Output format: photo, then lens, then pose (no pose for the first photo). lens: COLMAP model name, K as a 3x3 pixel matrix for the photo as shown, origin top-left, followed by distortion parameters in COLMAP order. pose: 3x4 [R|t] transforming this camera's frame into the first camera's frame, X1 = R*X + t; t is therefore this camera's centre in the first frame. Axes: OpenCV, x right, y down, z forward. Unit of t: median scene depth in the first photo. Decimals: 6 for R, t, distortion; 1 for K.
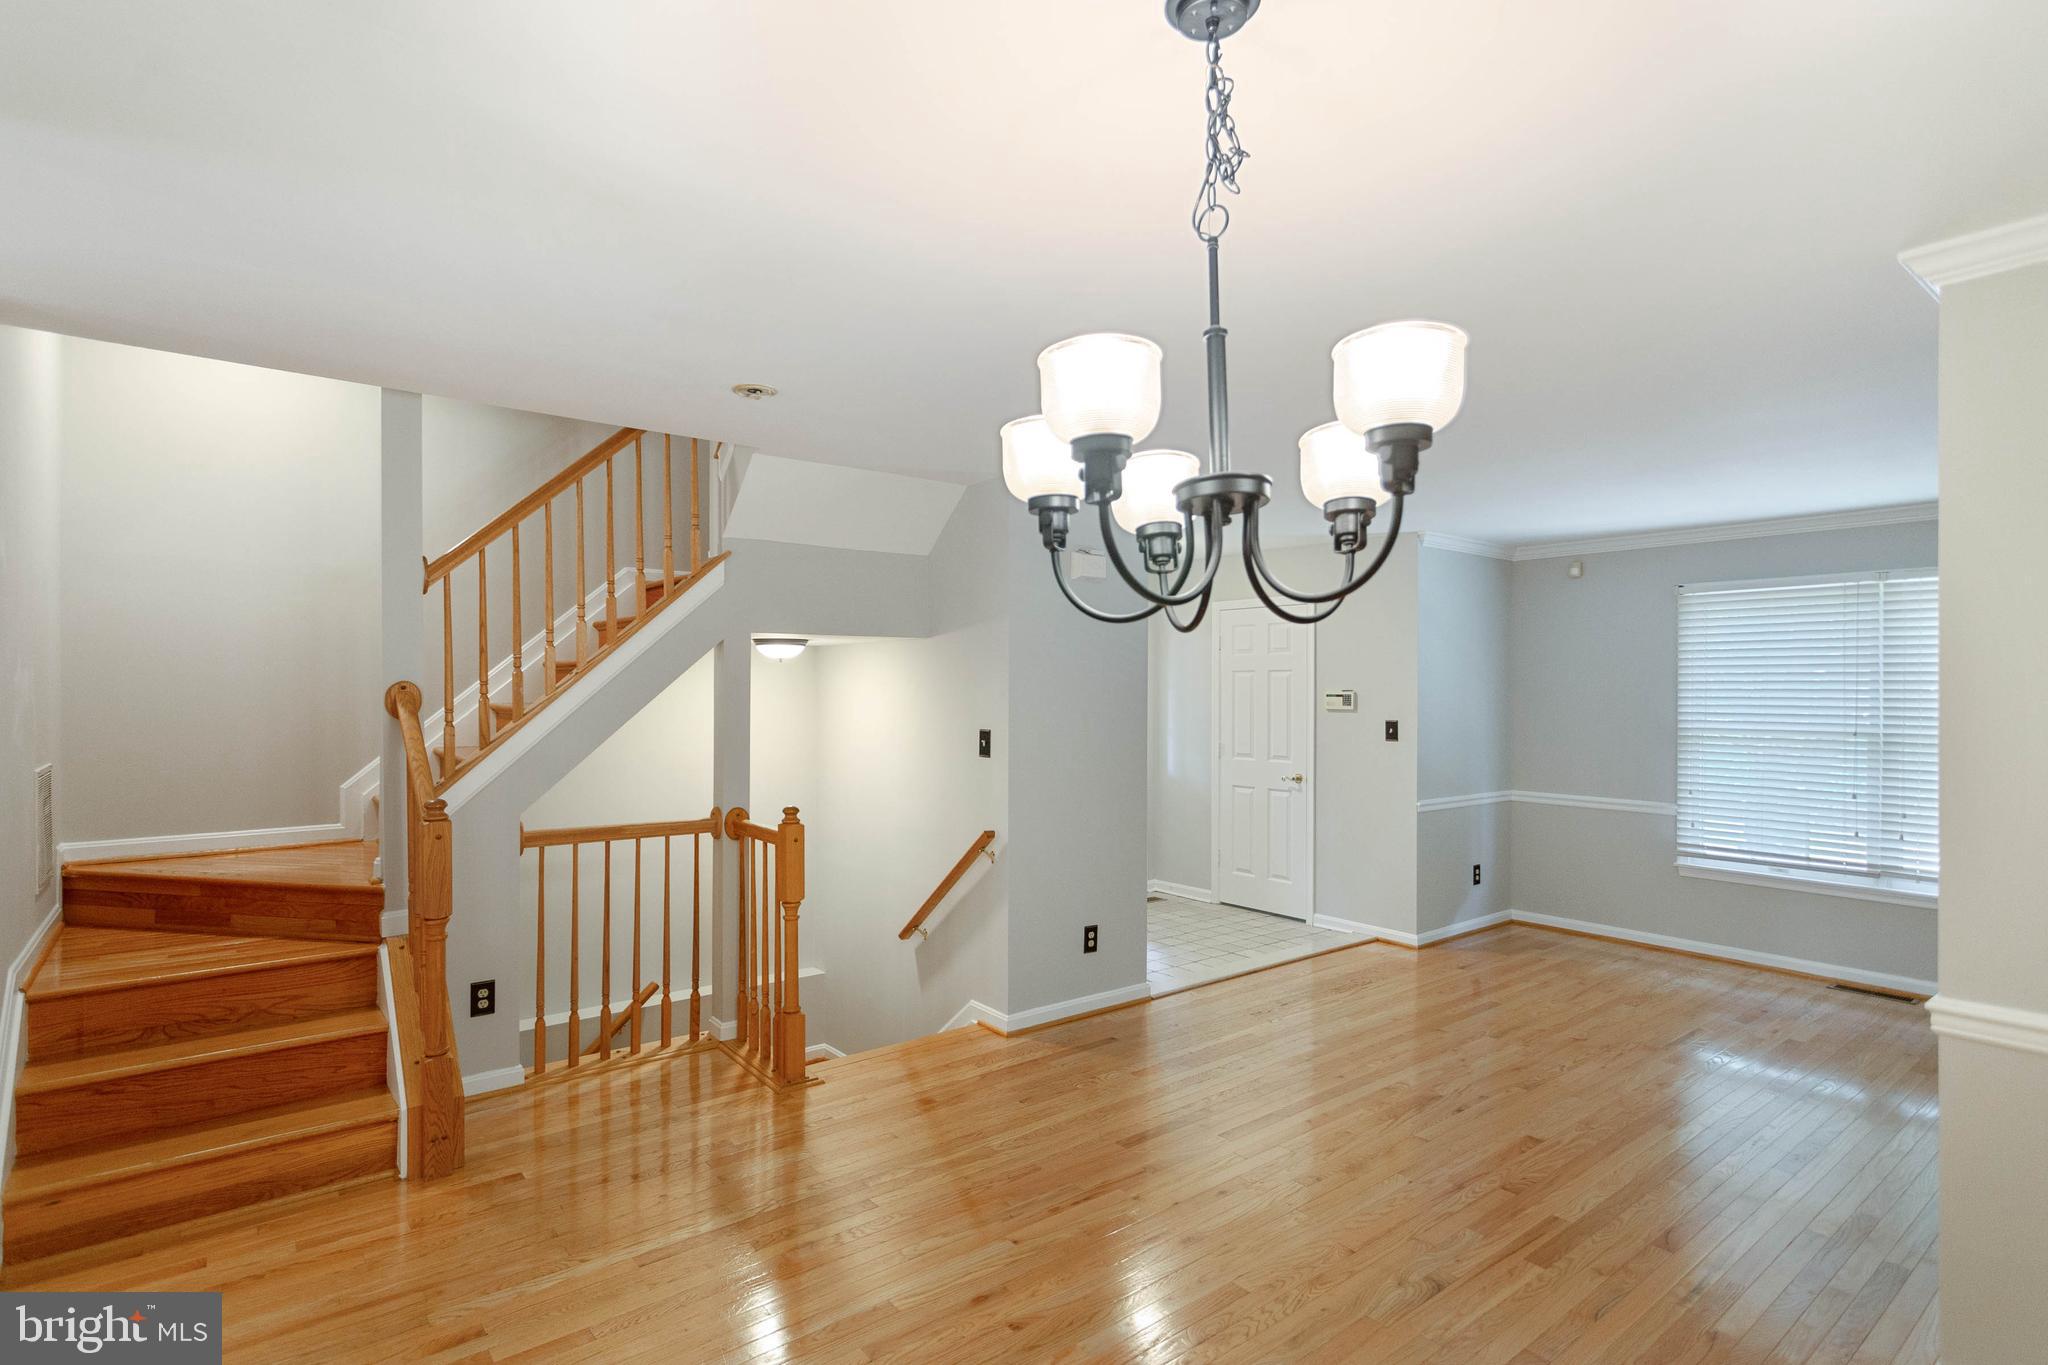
lens RADIAL K [[1001.9, 0, 1016.5], [0, 1001.9, 691.7], [0, 0, 1]] dist [0.020206, 0.000418]
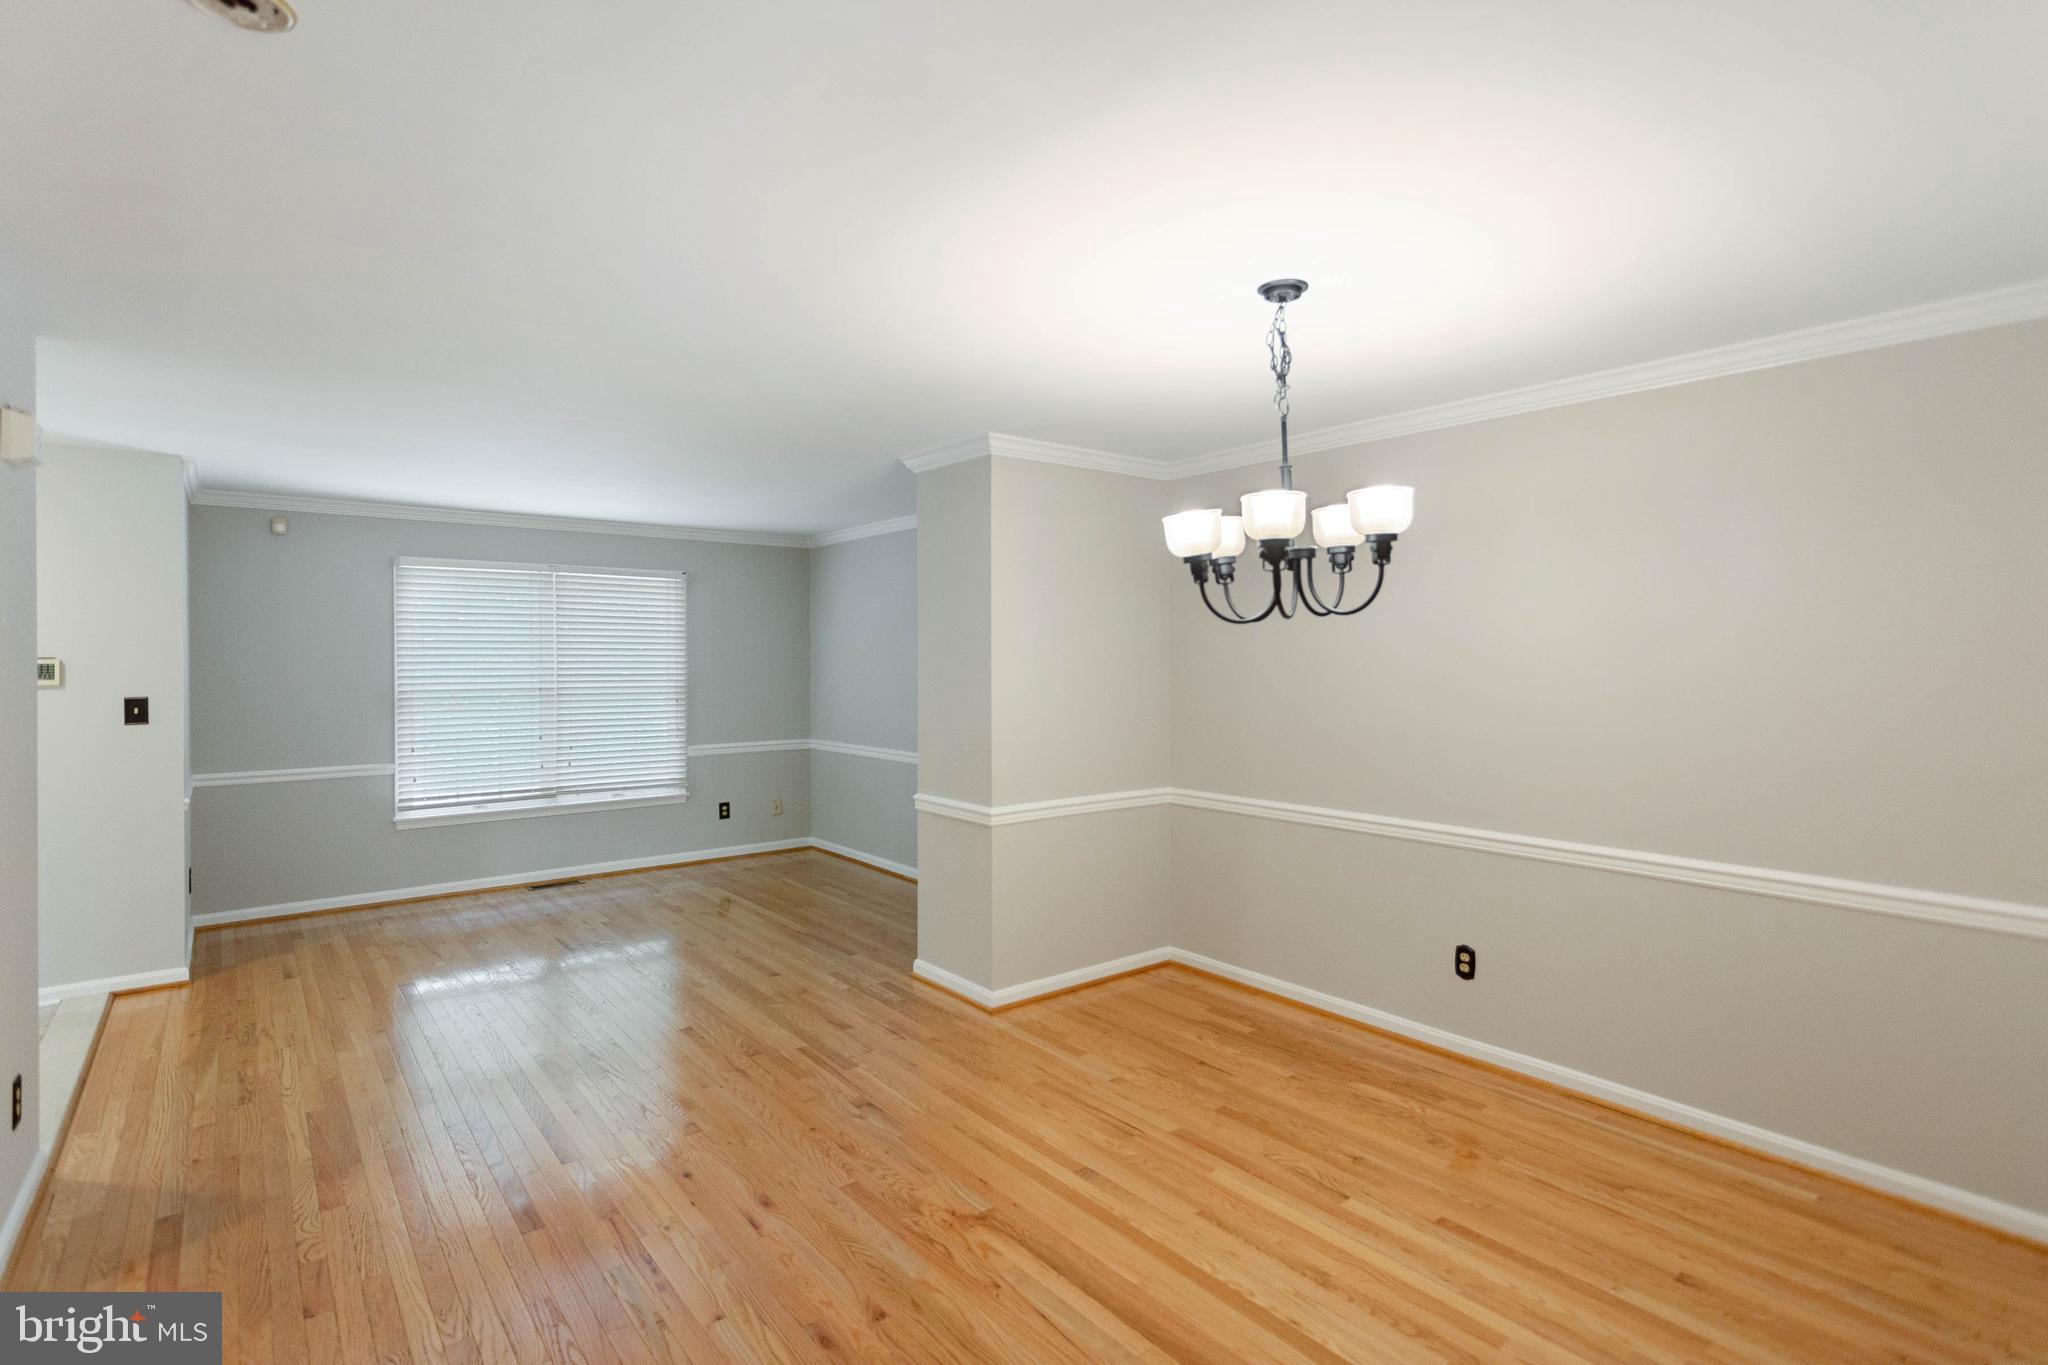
lens RADIAL K [[985.2, 0, 1015.5], [0, 985.2, 662.7], [0, 0, 1]] dist [0.005933, 0.001820]
pose [[-0.000691, -0.010471, 0.999945, -0.406203], [0.002949, 0.999941, 0.010473, -0.003315], [-0.999995, 0.002956, -0.000660, 0.373451]]
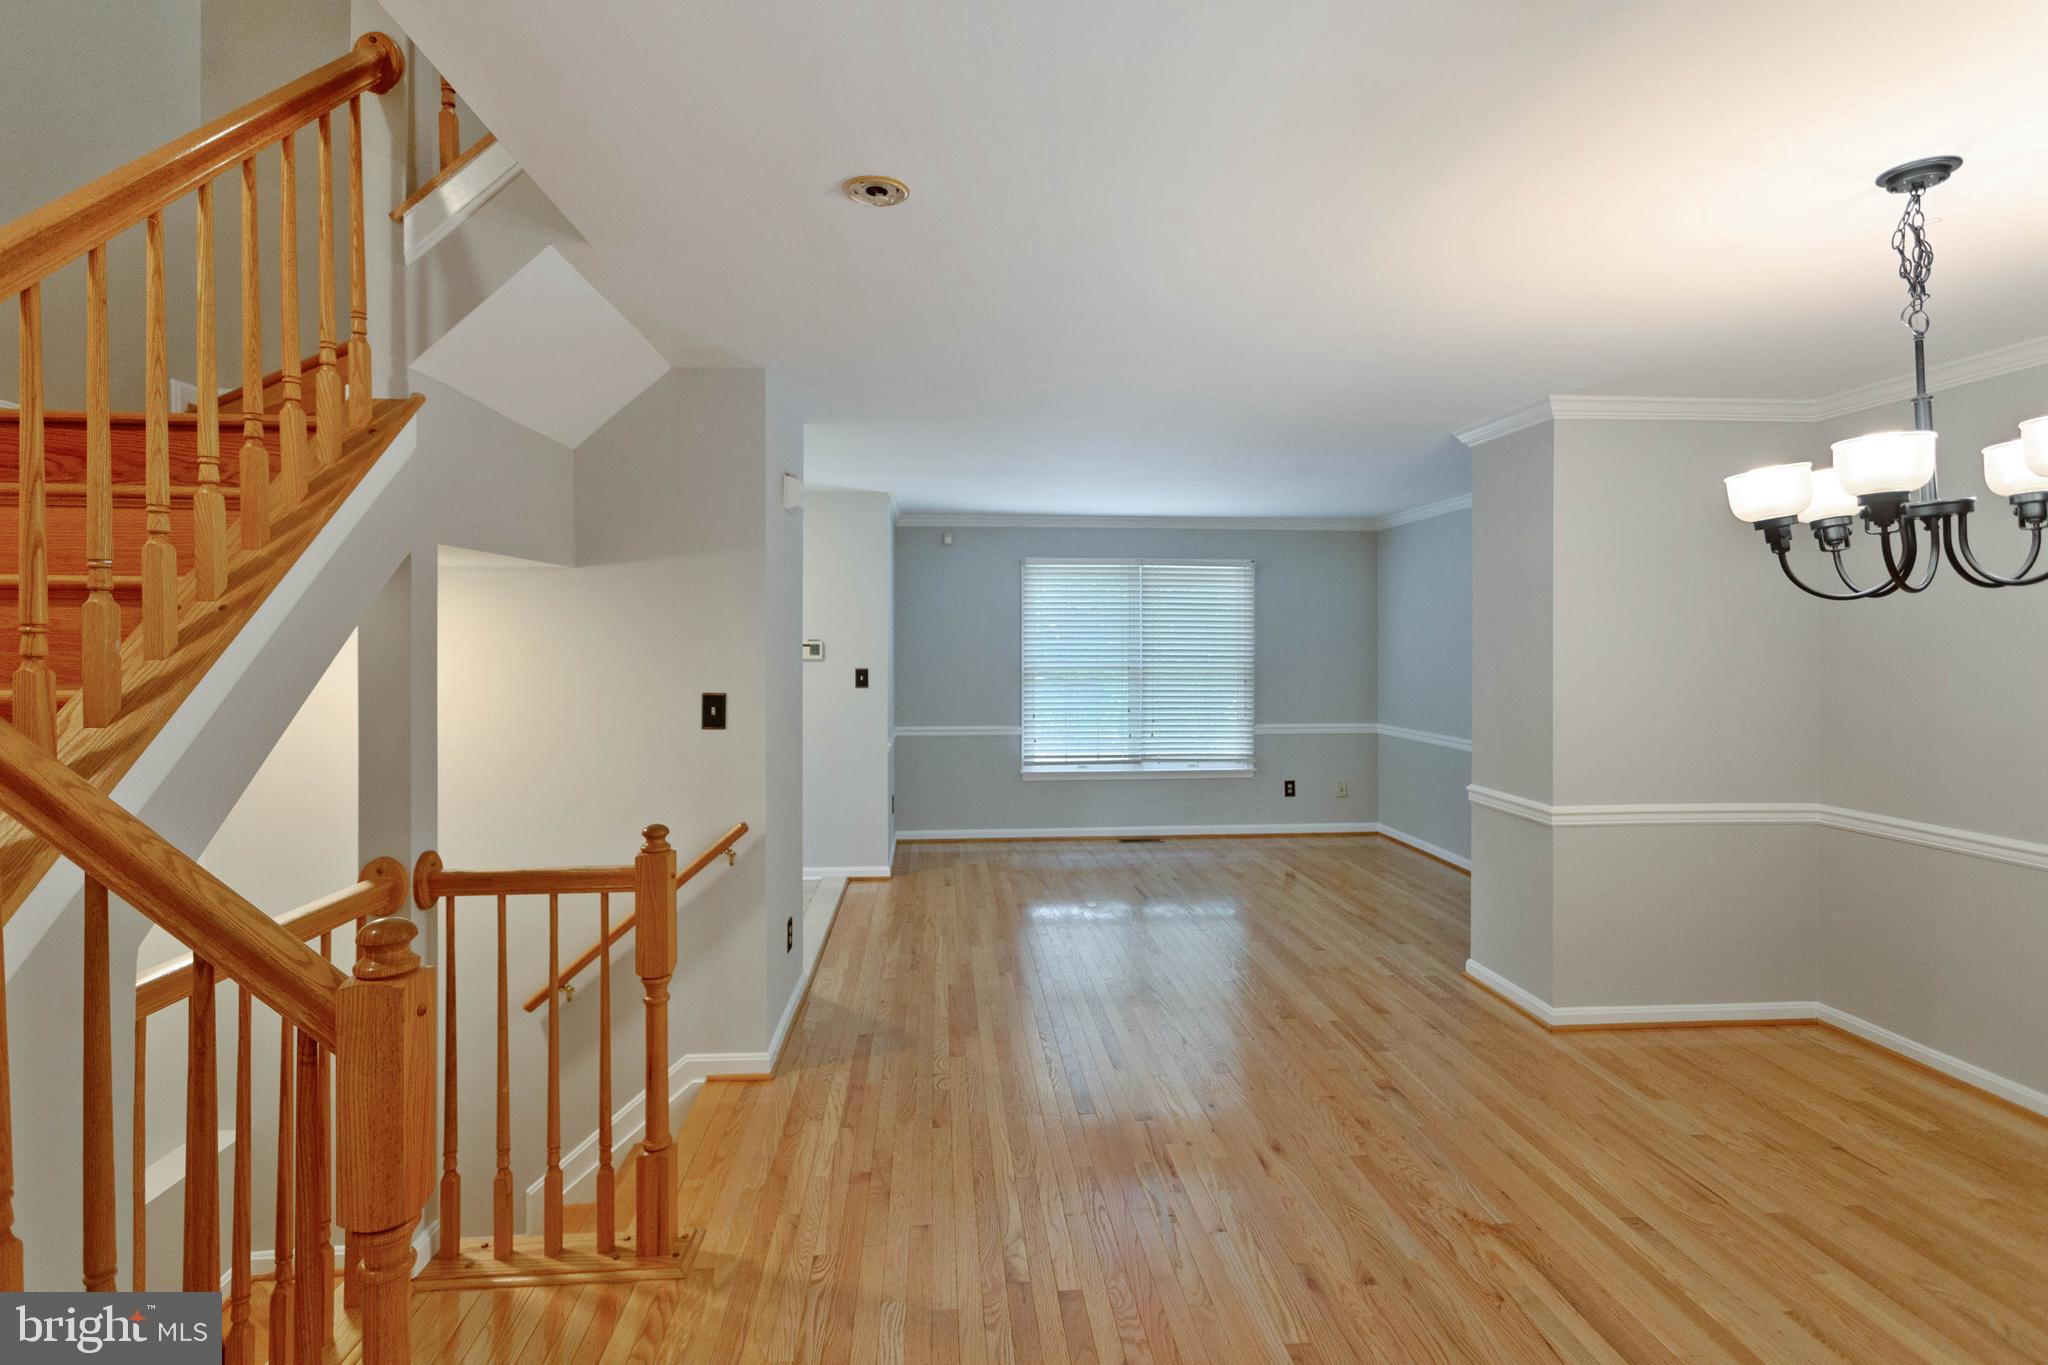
lens RADIAL K [[978.4, 0, 1018.9], [0, 978.4, 645.0], [0, 0, 1]] dist [0.000620, 0.000876]
pose [[0.553012, -0.007651, 0.833138, -0.427253], [0.003054, 0.999970, 0.007157, -0.002903], [-0.833167, -0.001413, 0.553019, 0.324478]]
